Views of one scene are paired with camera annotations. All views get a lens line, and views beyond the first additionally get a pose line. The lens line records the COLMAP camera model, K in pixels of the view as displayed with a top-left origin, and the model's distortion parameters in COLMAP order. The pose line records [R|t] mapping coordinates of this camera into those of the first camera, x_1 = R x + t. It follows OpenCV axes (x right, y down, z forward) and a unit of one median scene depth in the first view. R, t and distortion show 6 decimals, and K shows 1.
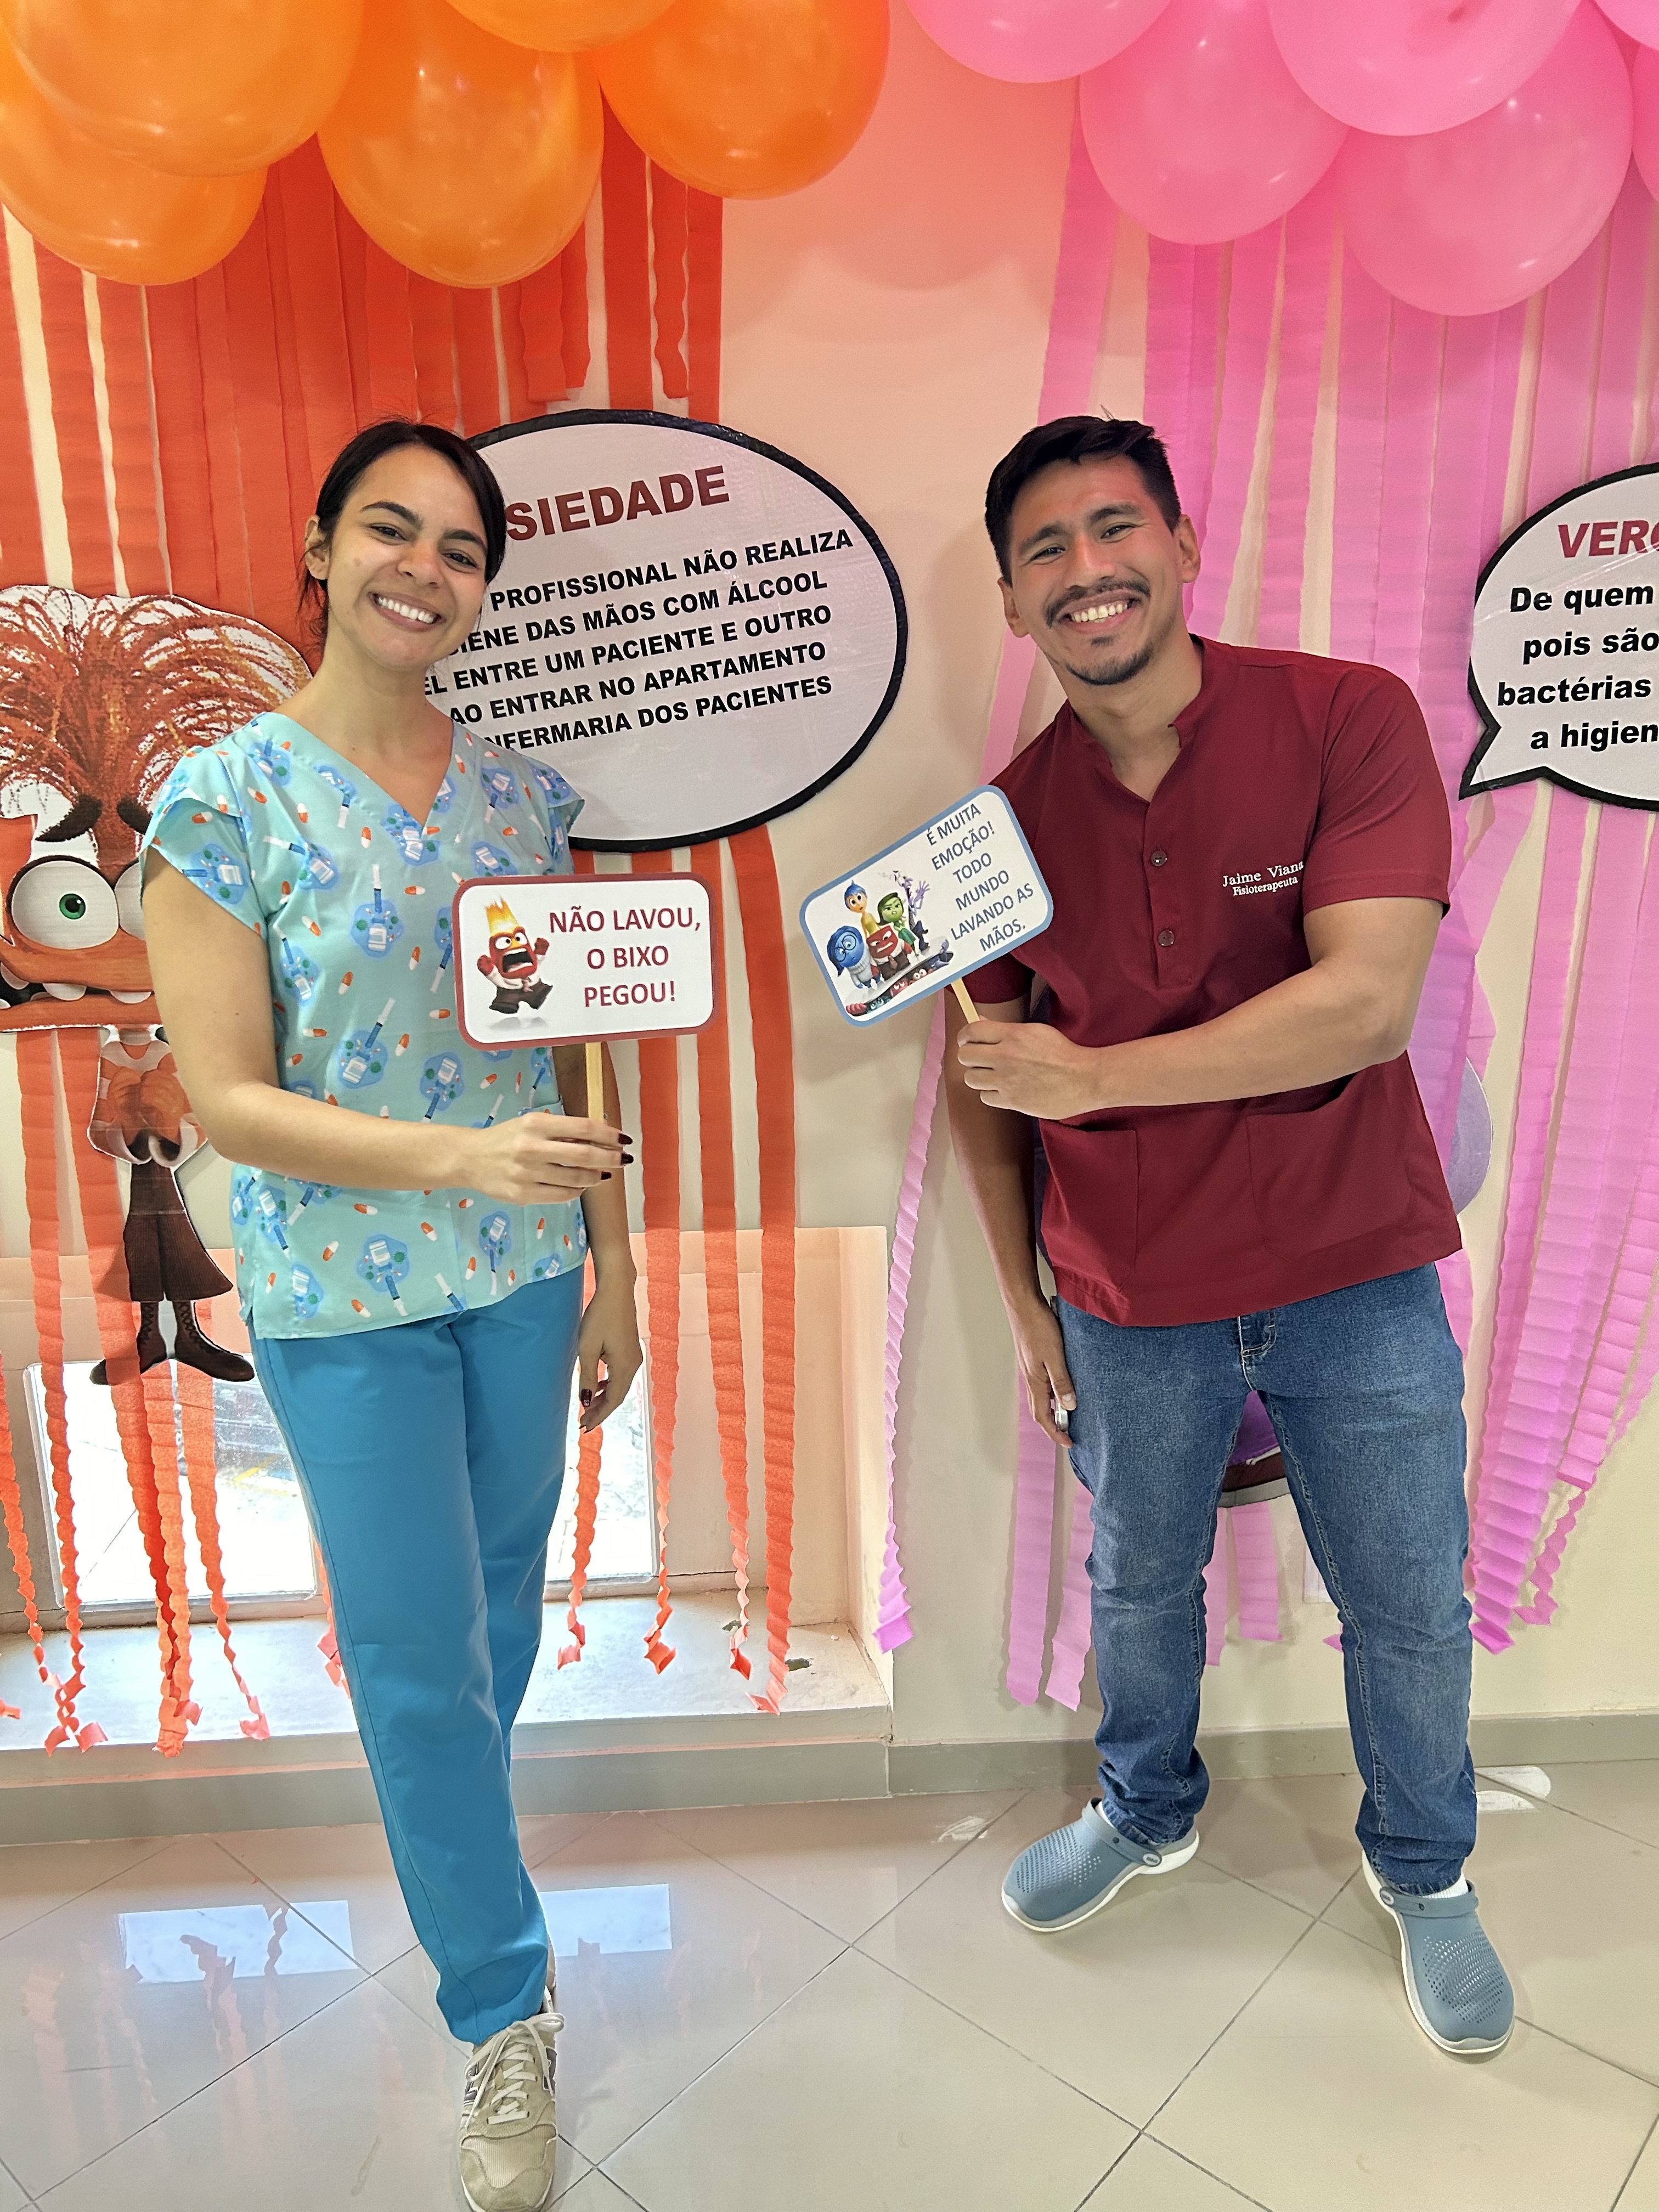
lens RADIAL K [[1666.4, 0, 841.5], [0, 1666.4, 1140.1], [0, 0, 1]] dist [0.031832, -0.029793]
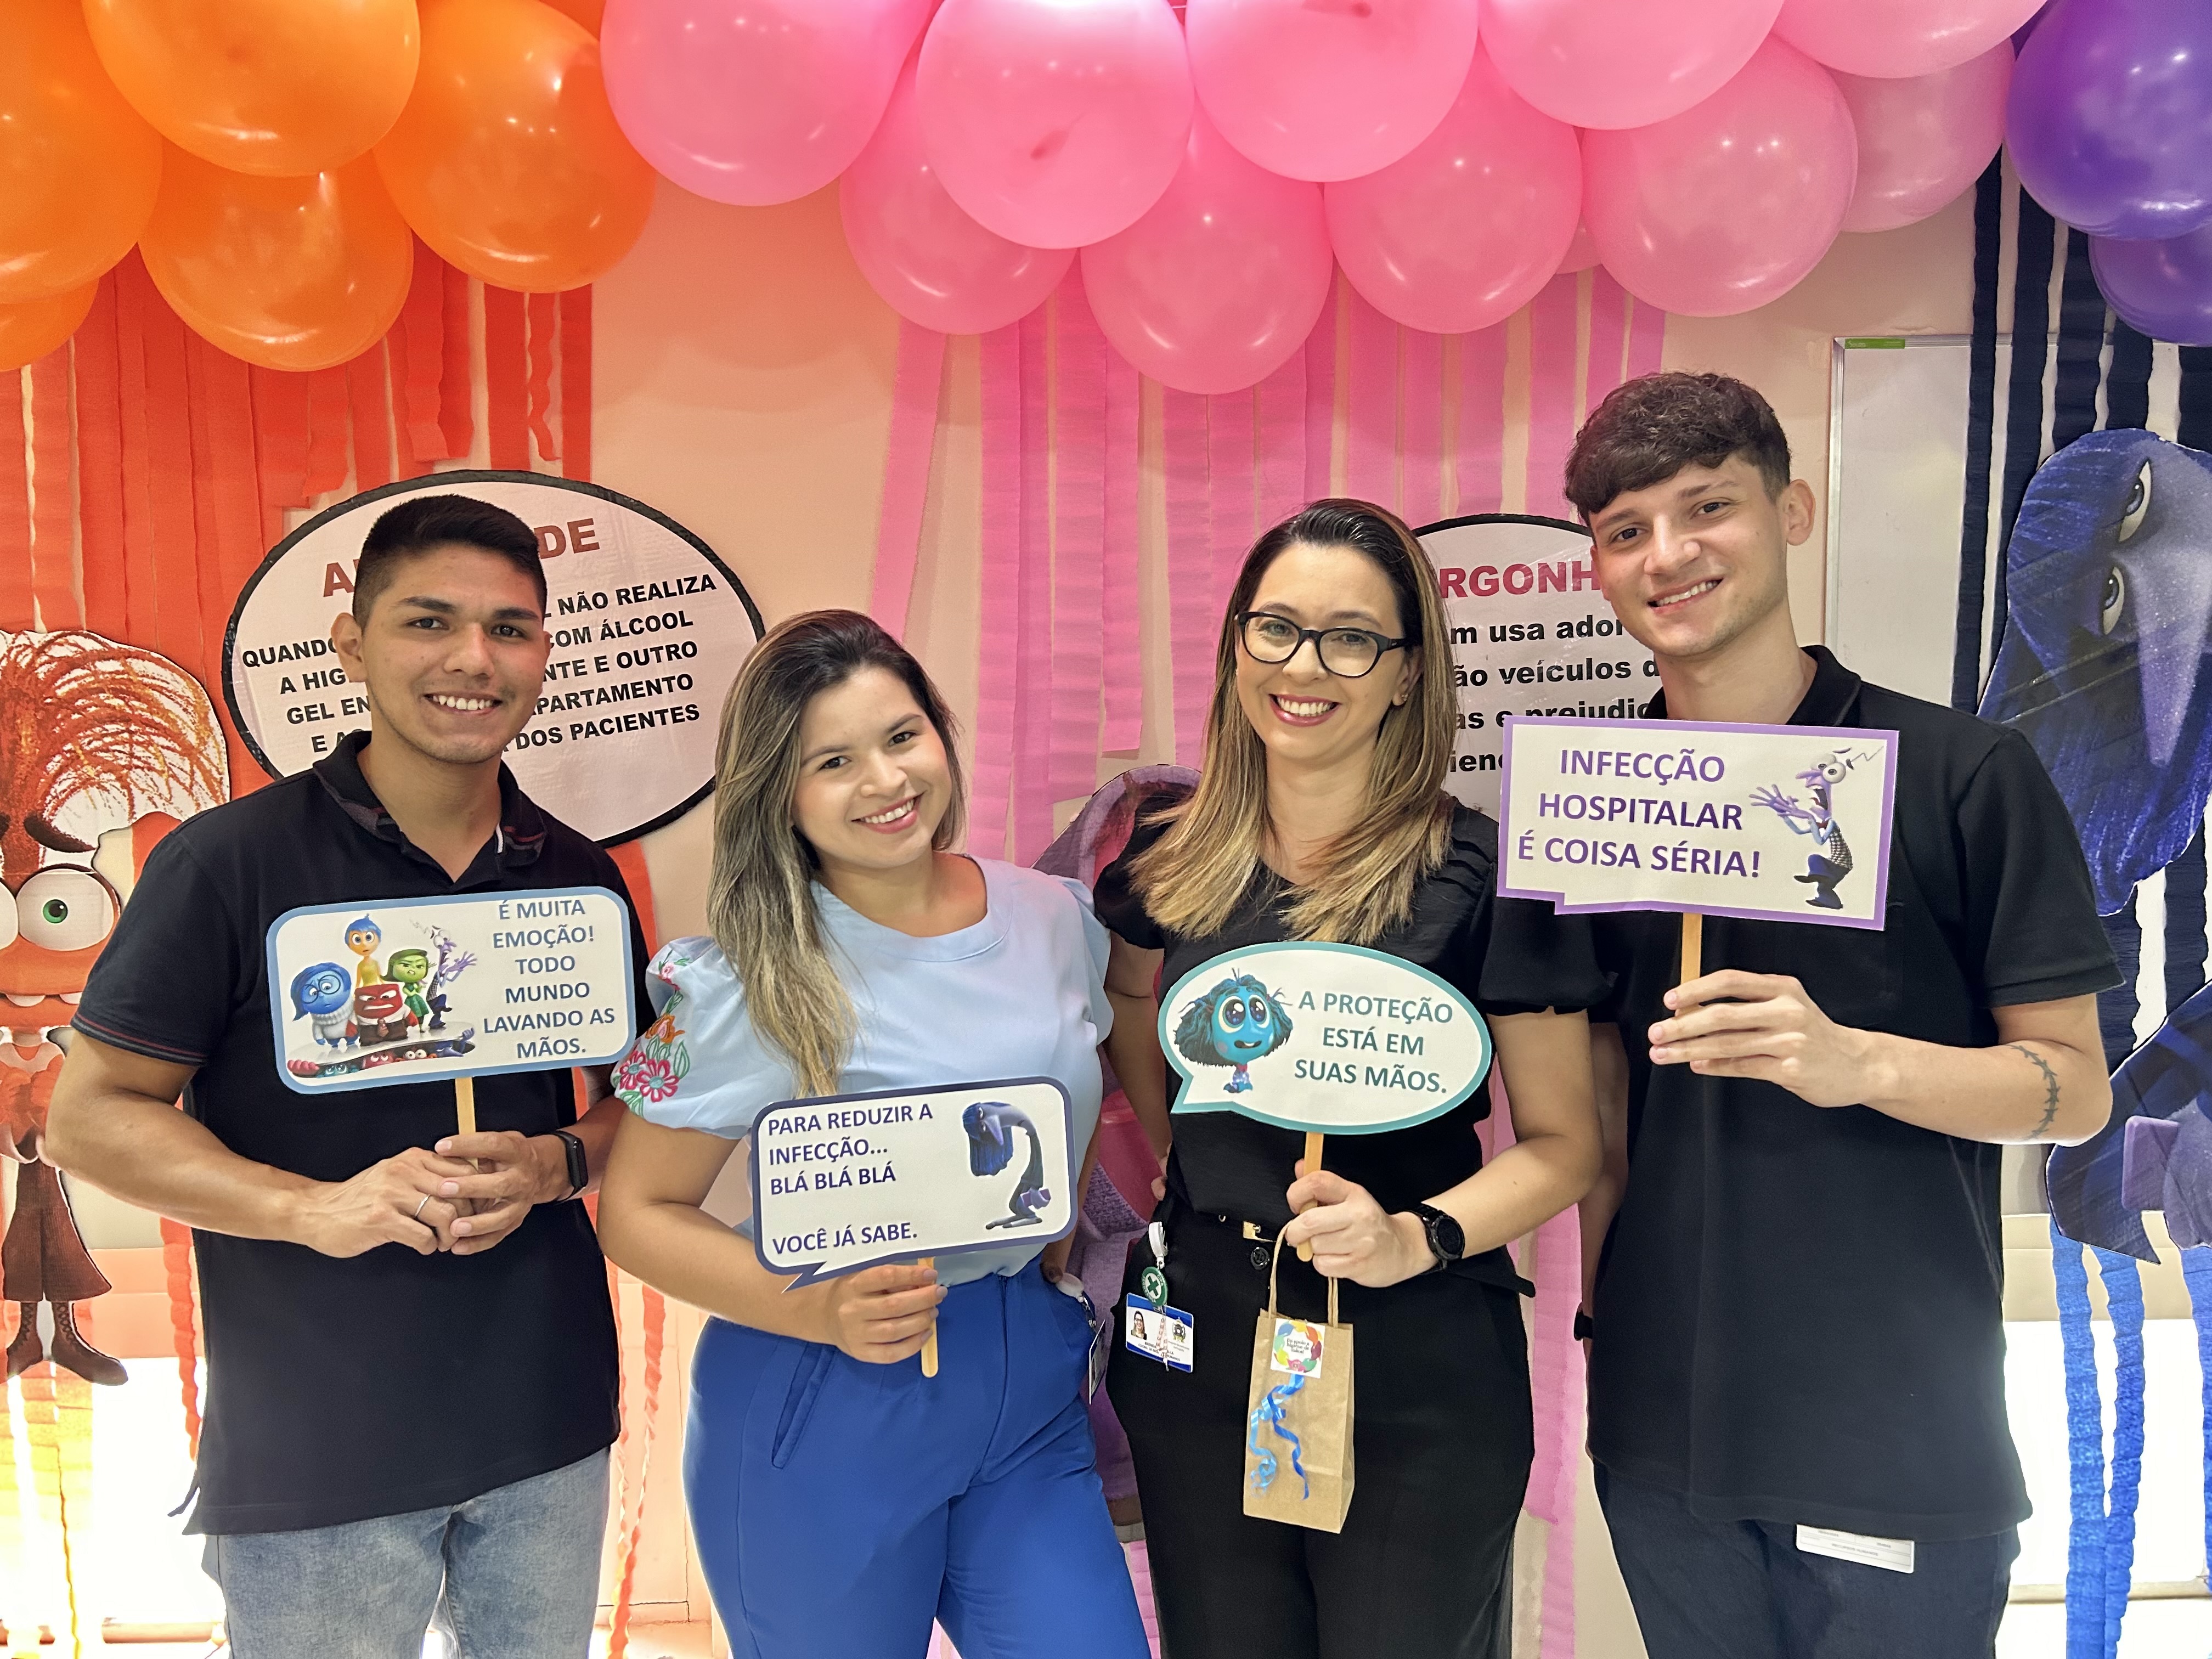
lens RADIAL K [[1666.4, 0, 1112.7], [0, 1666.4, 839.4], [0, 0, 1]] dist [0.031832, -0.029793]
pose [[0.999037, 0.007623, -0.043216, 0.309062], [-0.015205, 0.983923, -0.177943, -0.008160], [0.041165, 0.178428, 0.983091, -0.019434]]
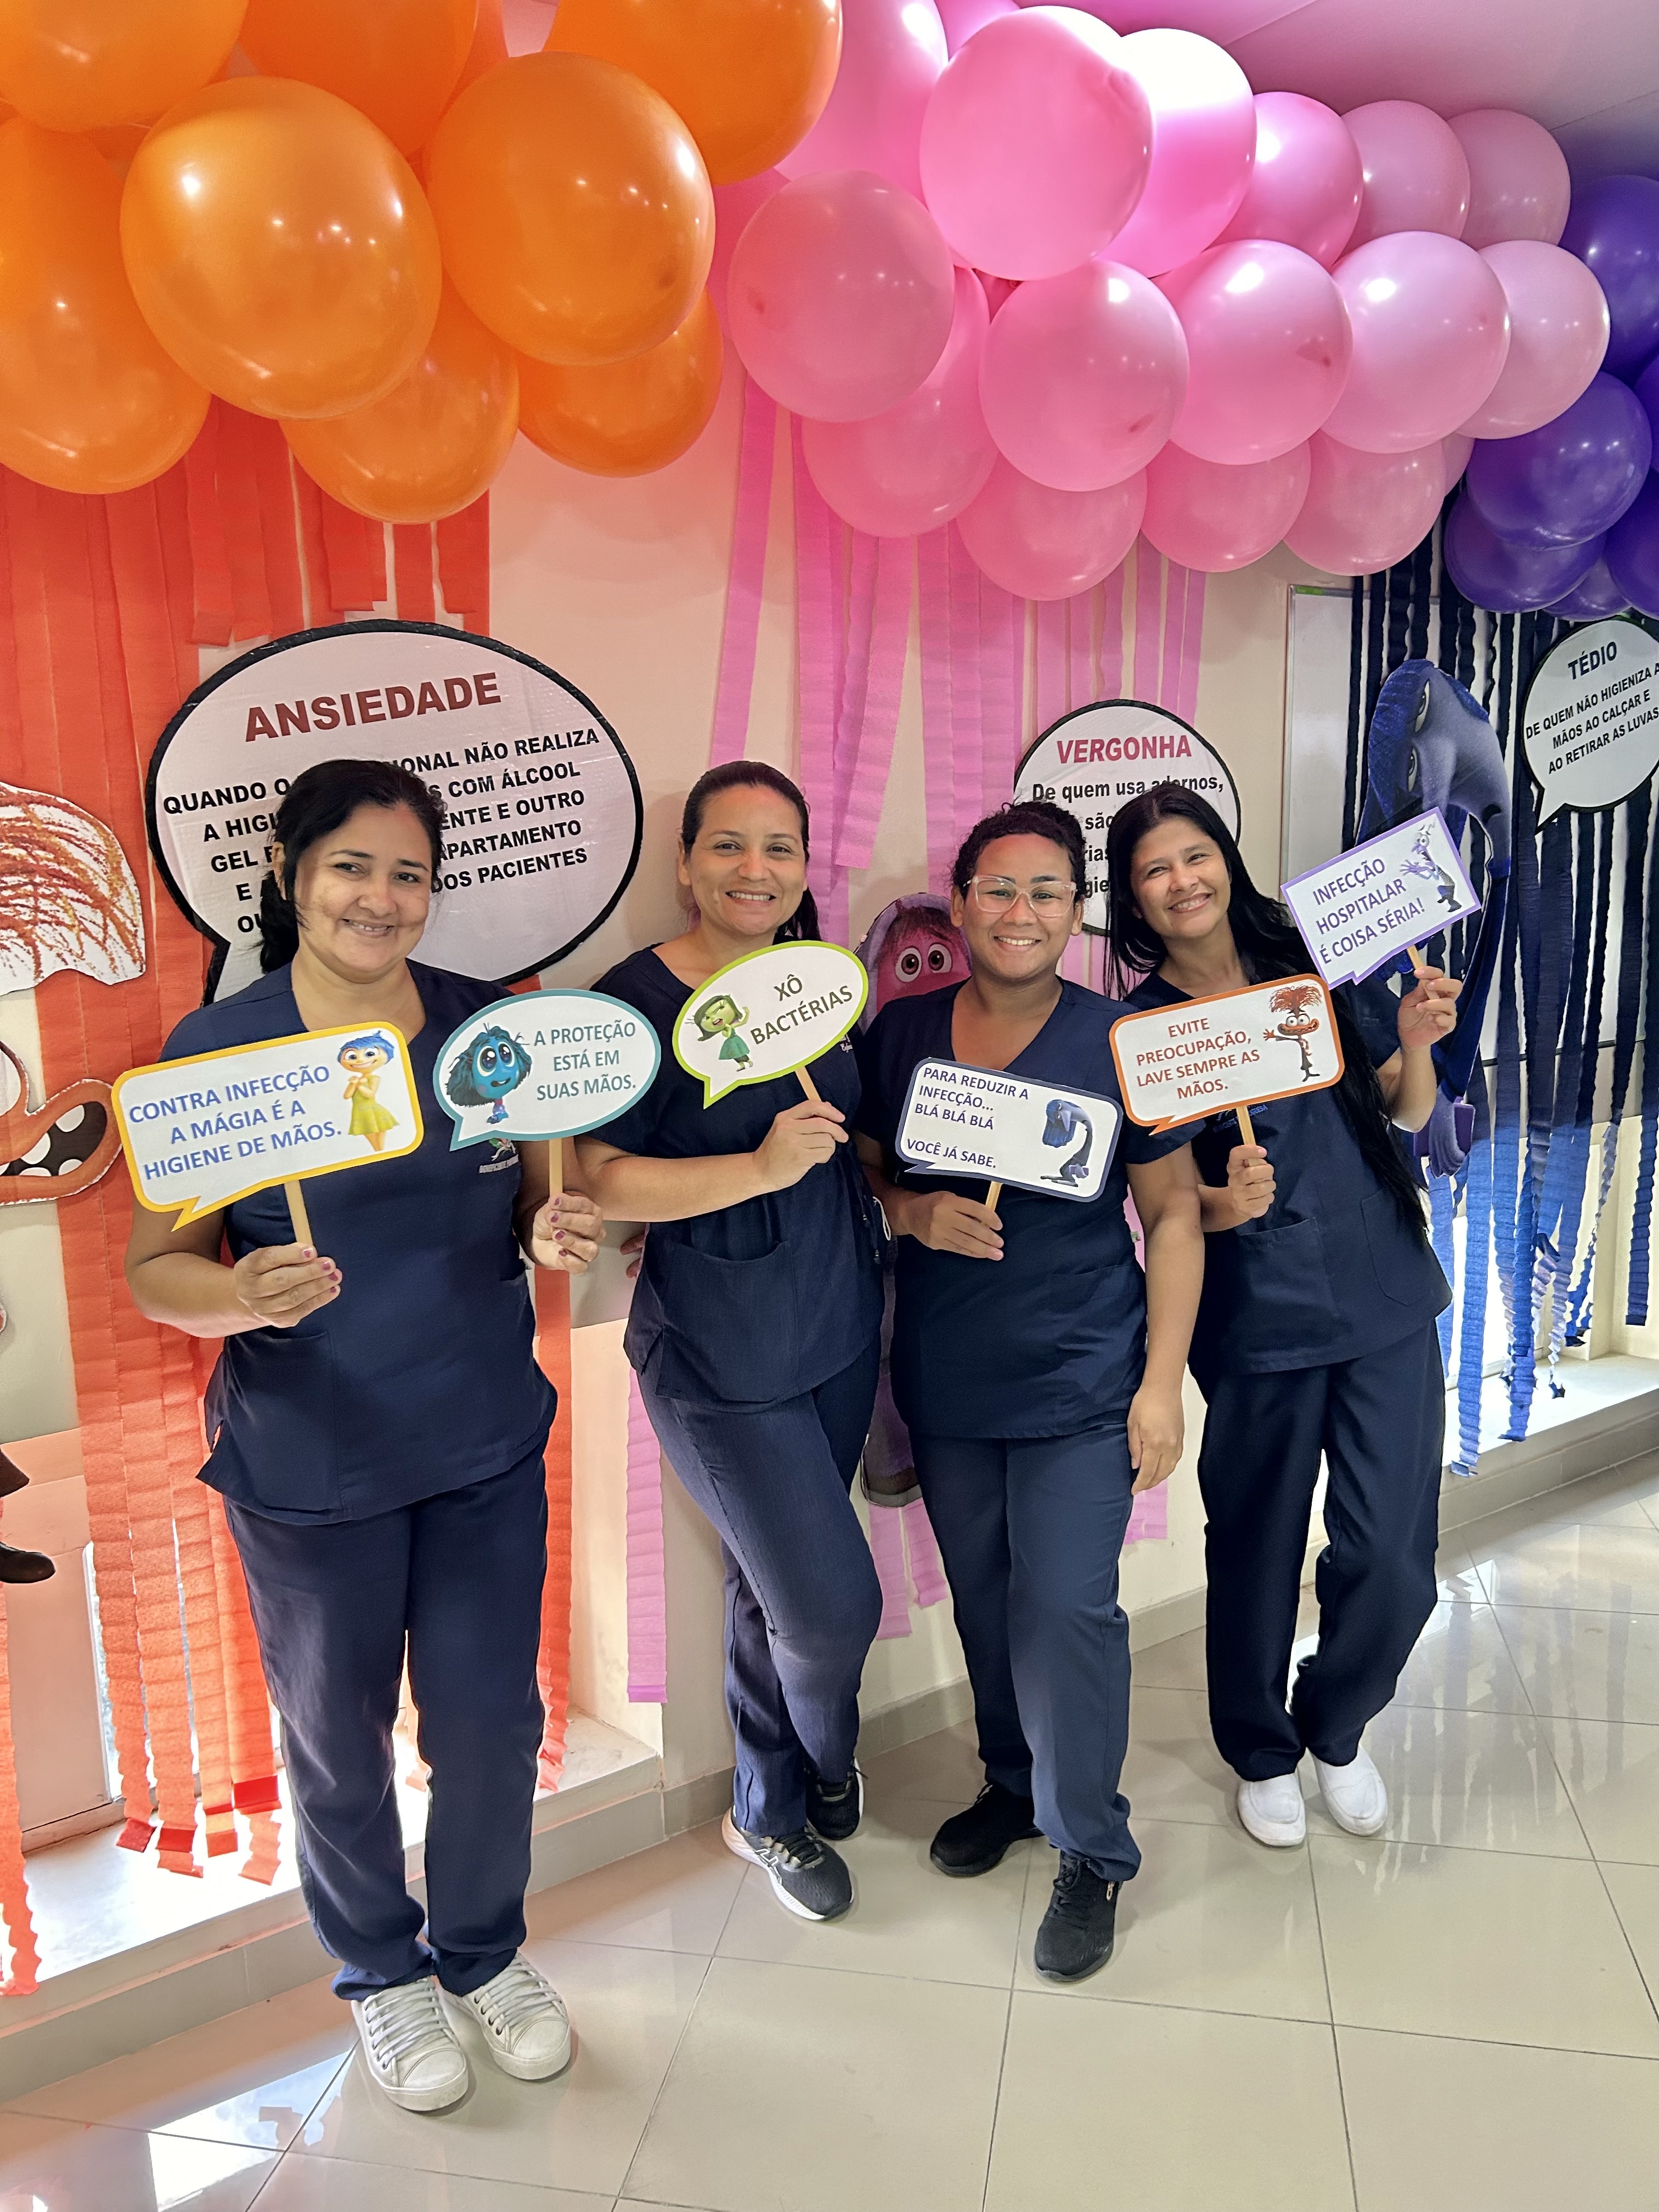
lens RADIAL K [[1666.4, 0, 868.4], [0, 1666.4, 1146.9], [0, 0, 1]] dist [0.031832, -0.029793]
pose [[0.853457, -0.099729, 0.511532, -0.468621], [0.148873, 0.987275, -0.055904, 0.027112], [-0.499448, 0.123865, 0.857443, -0.087444]]
